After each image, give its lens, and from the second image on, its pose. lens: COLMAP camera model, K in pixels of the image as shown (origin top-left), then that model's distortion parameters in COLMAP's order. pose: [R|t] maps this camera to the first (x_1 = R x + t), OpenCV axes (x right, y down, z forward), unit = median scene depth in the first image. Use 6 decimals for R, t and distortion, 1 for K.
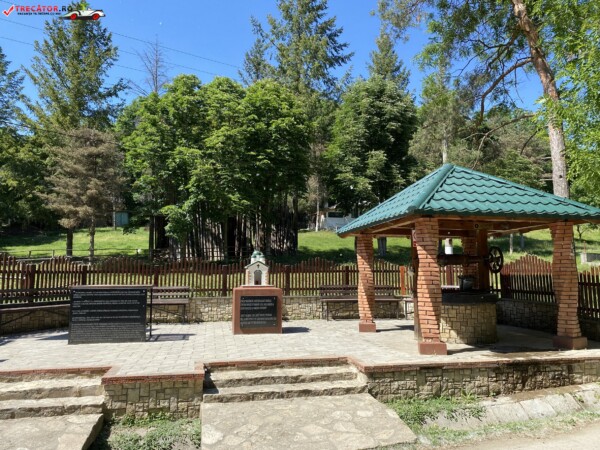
lens RADIAL K [[445.4, 0, 300.0], [0, 445.4, 225.0], [0, 0, 1]] dist [0.001448, -0.002043]
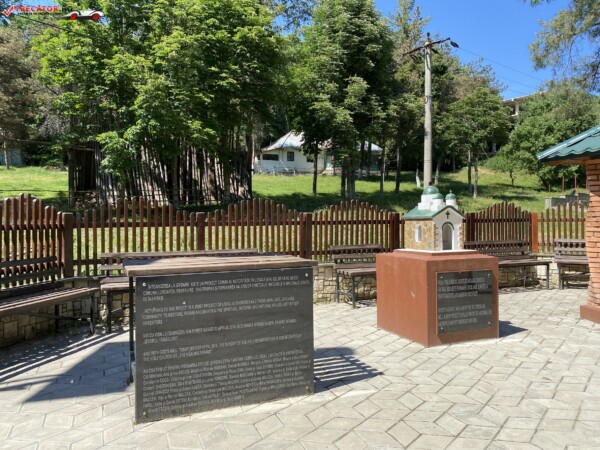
lens RADIAL K [[463.7, 0, 300.0], [0, 463.7, 225.0], [0, 0, 1]] dist [-0.040047, -0.002966]
pose [[0.981726, -0.003903, 0.190260, -0.109514], [-0.018530, 0.993078, 0.115990, 0.013438], [-0.189396, -0.117396, 0.974858, 0.147958]]
